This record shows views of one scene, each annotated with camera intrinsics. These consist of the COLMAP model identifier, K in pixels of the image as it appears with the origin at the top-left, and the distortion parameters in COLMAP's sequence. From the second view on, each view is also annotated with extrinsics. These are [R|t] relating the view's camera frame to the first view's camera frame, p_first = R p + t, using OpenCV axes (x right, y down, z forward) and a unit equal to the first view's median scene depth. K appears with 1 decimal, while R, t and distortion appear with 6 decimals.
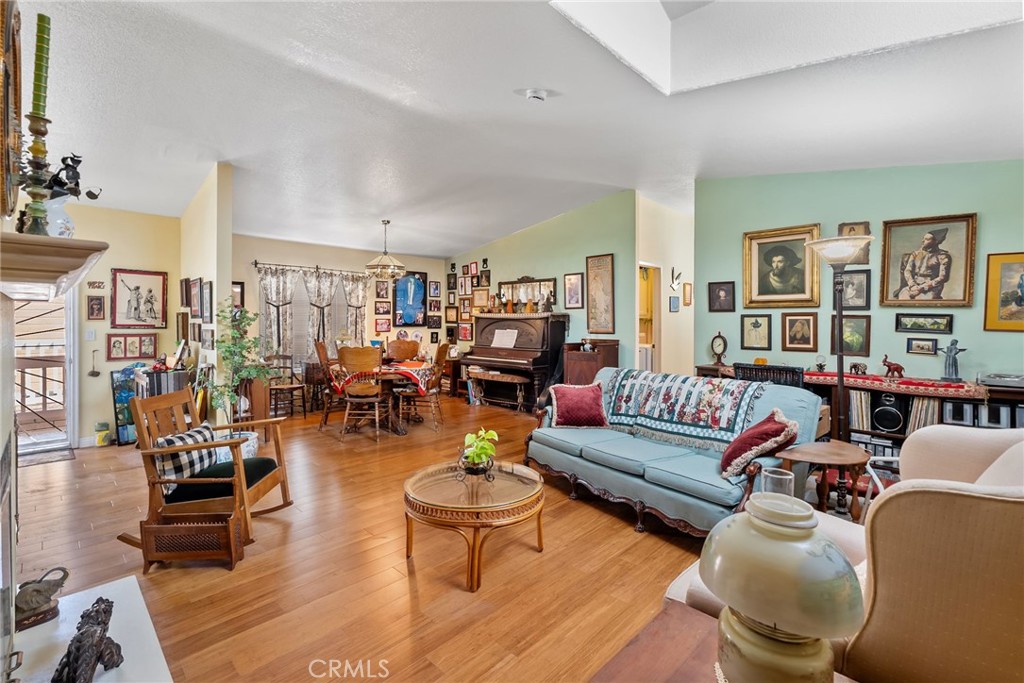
lens RADIAL K [[465.5, 0, 508.2], [0, 465.5, 319.4], [0, 0, 1]] dist [-0.000616, 0.000271]
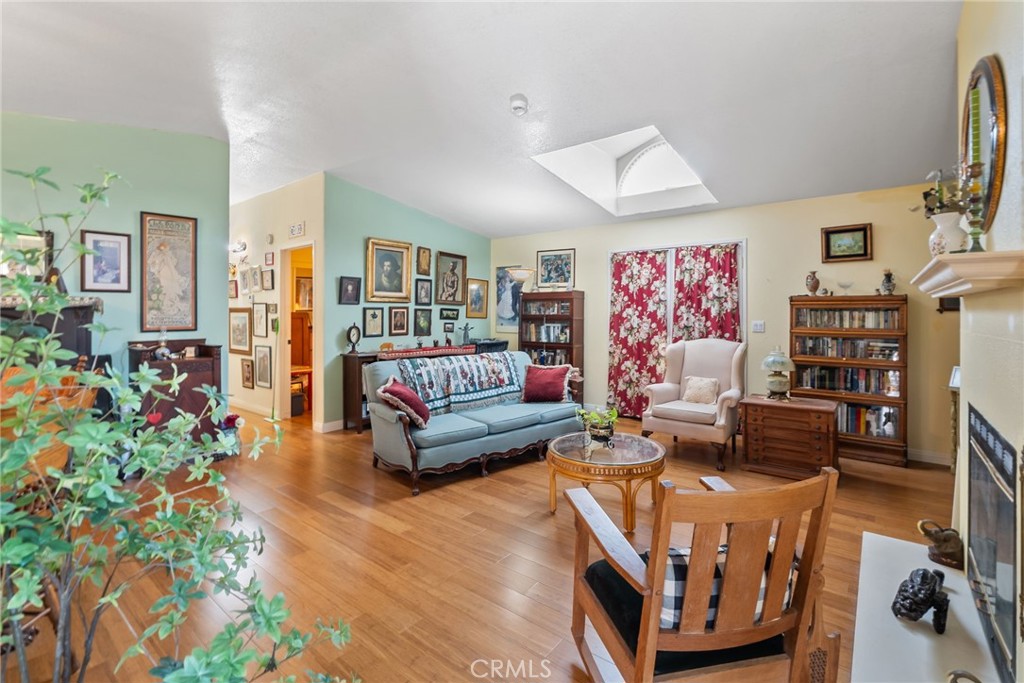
lens RADIAL K [[465.5, 0, 508.2], [0, 465.5, 319.4], [0, 0, 1]] dist [-0.000616, 0.000271]
pose [[-0.093724, -0.014742, 0.995489, -0.806651], [-0.004194, 0.999887, 0.014413, 0.002193], [-0.995589, -0.002824, -0.093775, 0.892028]]
